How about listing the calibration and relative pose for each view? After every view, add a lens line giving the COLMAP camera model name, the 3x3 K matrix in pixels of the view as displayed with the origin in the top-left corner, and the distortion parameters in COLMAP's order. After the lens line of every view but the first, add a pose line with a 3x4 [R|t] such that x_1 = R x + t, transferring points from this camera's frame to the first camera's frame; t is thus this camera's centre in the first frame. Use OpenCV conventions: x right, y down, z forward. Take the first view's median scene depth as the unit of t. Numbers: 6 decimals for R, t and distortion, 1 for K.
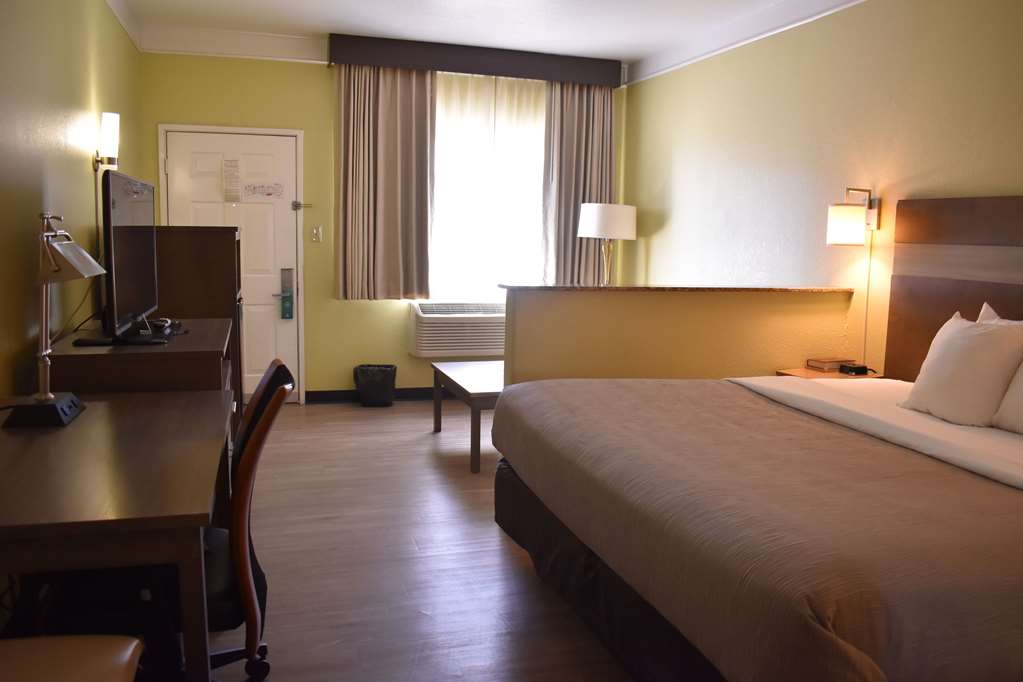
lens RADIAL K [[810.6, 0, 518.2], [0, 810.6, 339.5], [0, 0, 1]] dist [-0.093443, 0.012630]
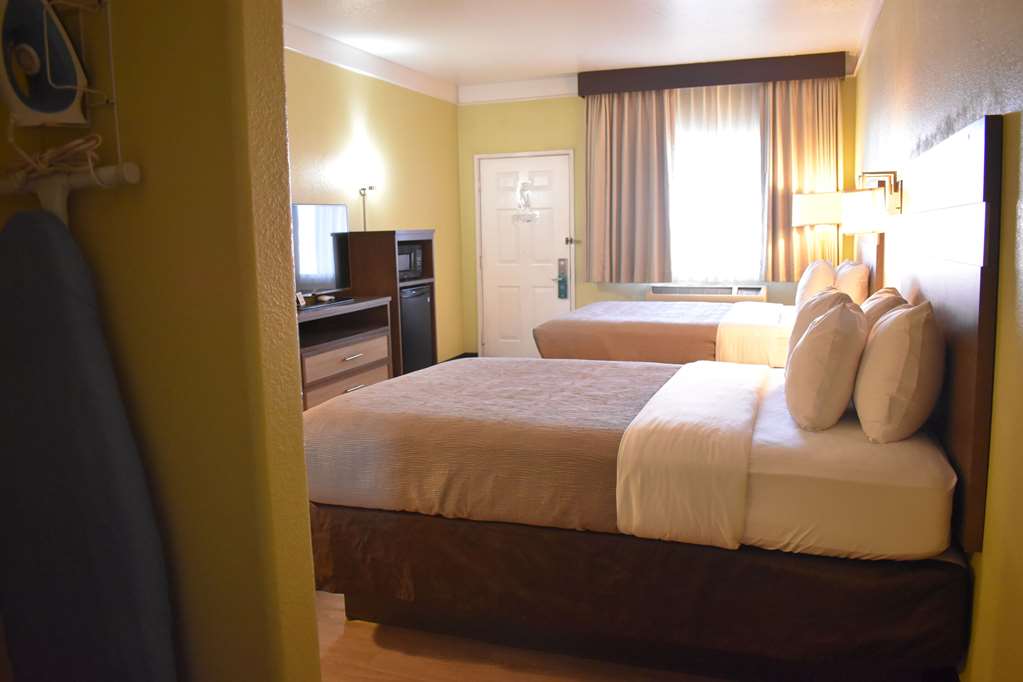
lens RADIAL K [[810.6, 0, 518.2], [0, 810.6, 339.5], [0, 0, 1]] dist [-0.093443, 0.012630]
pose [[0.798324, 0.042016, -0.600761, 0.444703], [-0.037724, 0.999093, 0.019745, 0.017749], [0.601046, 0.006900, 0.799185, -0.070489]]
